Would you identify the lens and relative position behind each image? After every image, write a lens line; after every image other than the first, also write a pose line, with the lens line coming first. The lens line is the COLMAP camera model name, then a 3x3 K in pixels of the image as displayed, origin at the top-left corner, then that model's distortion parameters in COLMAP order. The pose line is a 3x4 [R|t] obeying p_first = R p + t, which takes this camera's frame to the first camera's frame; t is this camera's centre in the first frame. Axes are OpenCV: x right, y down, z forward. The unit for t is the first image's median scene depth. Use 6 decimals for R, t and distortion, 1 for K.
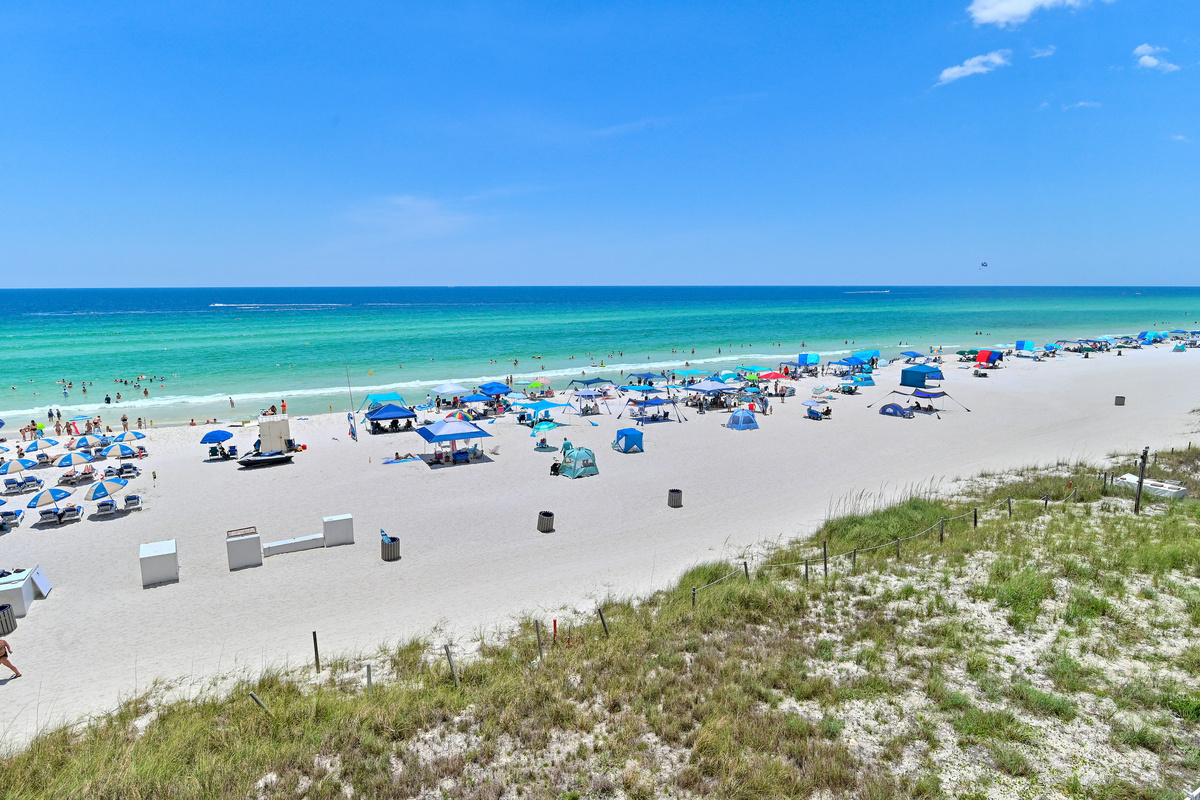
lens RADIAL K [[676.8, 0, 600.7], [0, 676.8, 405.2], [0, 0, 1]] dist [0.006856, 0.000086]
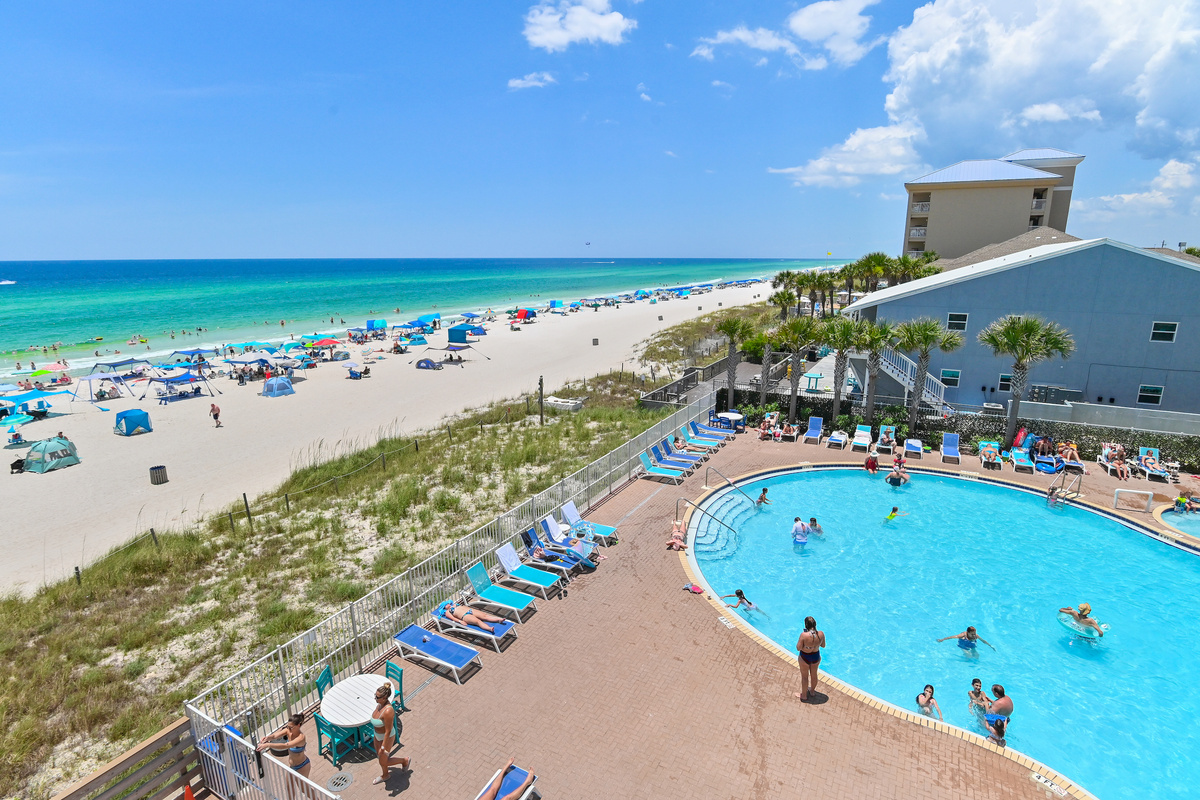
lens RADIAL K [[590.7, 0, 600.5], [0, 590.7, 396.3], [0, 0, 1]] dist [-0.003235, 0.001280]
pose [[0.856006, -0.121769, 0.502421, 0.162031], [0.093243, 0.992291, 0.081631, 0.006996], [-0.508488, -0.023030, 0.860761, -0.060522]]
